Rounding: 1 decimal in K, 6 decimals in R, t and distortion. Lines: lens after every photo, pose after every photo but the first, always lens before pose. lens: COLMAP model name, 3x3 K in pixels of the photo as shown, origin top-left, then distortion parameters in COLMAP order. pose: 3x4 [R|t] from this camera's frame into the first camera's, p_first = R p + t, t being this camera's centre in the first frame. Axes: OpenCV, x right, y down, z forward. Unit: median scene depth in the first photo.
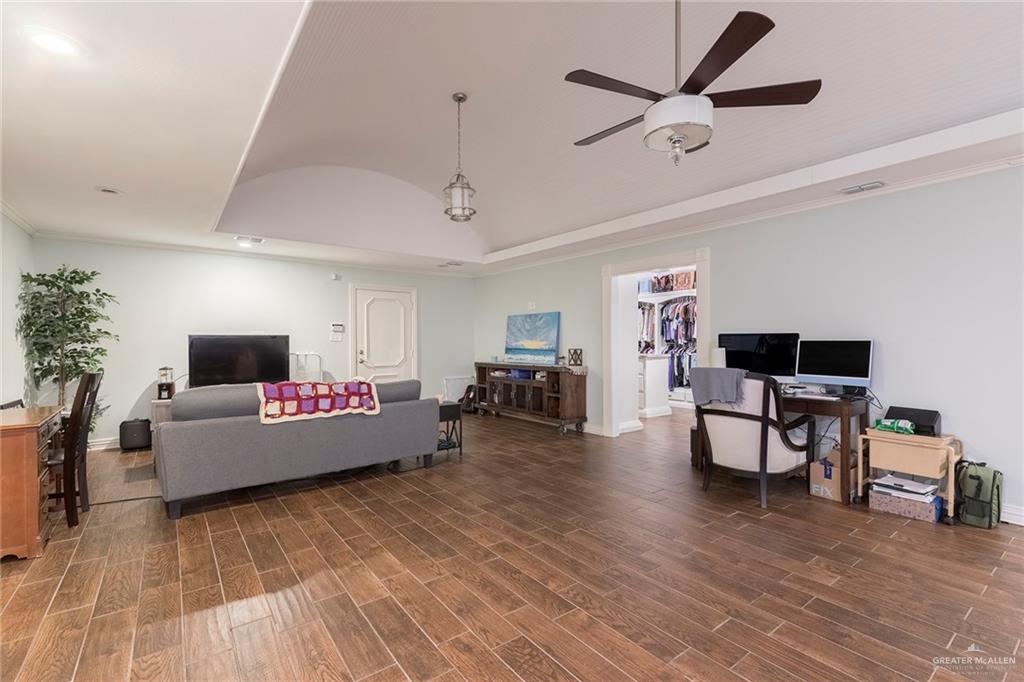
lens RADIAL K [[457.4, 0, 514.3], [0, 457.4, 346.3], [0, 0, 1]] dist [0.003719, -0.000527]
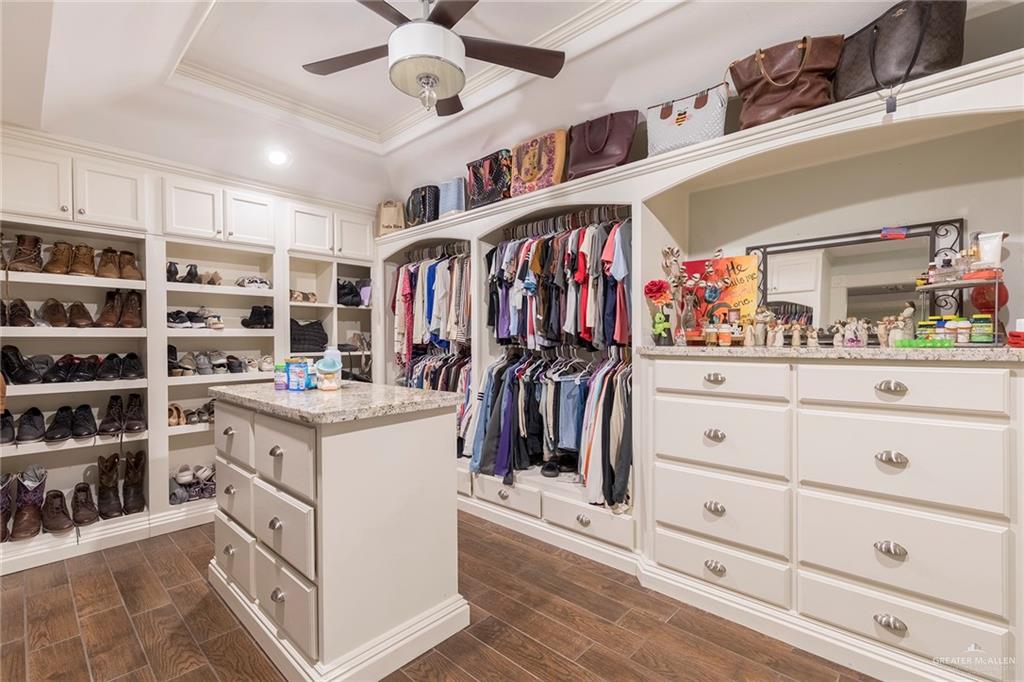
lens RADIAL K [[457.4, 0, 510.7], [0, 457.4, 339.3], [0, 0, 1]] dist [0.003719, -0.000527]
pose [[0.985060, 0.000338, 0.172210, 0.283530], [0.000085, 0.999997, -0.002448, -0.012062], [-0.172210, 0.002426, 0.985057, 0.649617]]
